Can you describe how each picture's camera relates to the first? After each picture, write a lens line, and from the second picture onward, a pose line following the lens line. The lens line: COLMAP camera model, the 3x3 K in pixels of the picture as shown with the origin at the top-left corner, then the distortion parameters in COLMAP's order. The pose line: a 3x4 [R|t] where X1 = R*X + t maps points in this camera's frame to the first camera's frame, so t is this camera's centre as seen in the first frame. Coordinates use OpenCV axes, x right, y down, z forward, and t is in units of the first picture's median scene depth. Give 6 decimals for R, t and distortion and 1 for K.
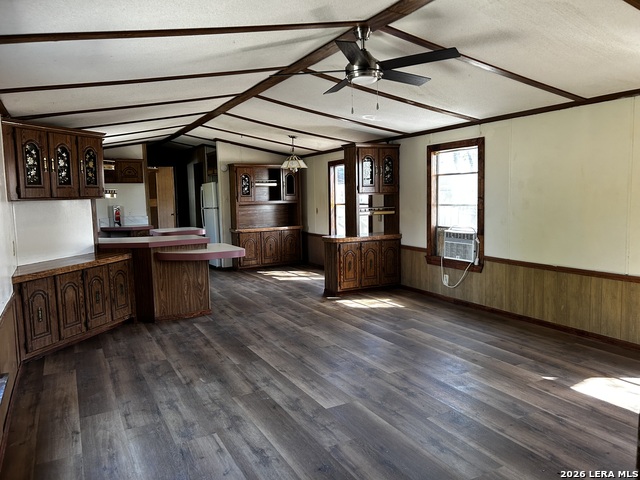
lens RADIAL K [[486.1, 0, 322.6], [0, 486.1, 242.0], [0, 0, 1]] dist [0.013284, -0.021234]
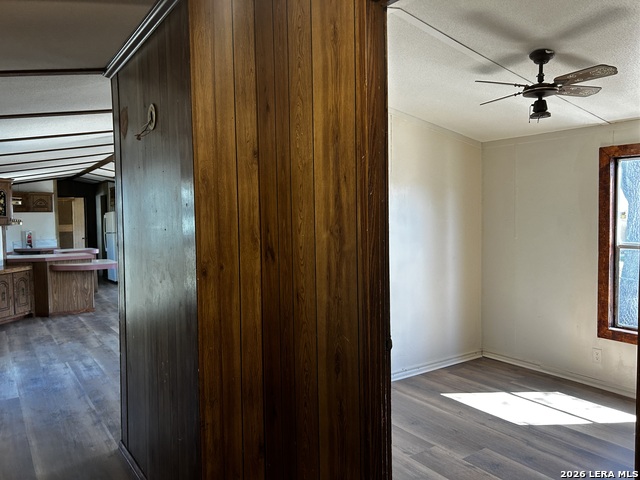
lens RADIAL K [[486.1, 0, 318.2], [0, 486.1, 237.0], [0, 0, 1]] dist [0.013284, -0.021234]
pose [[0.993635, 0.000782, 0.112641, 0.249196], [0.006258, 0.998048, -0.062132, 0.033138], [-0.112470, 0.062442, 0.991691, -0.446142]]
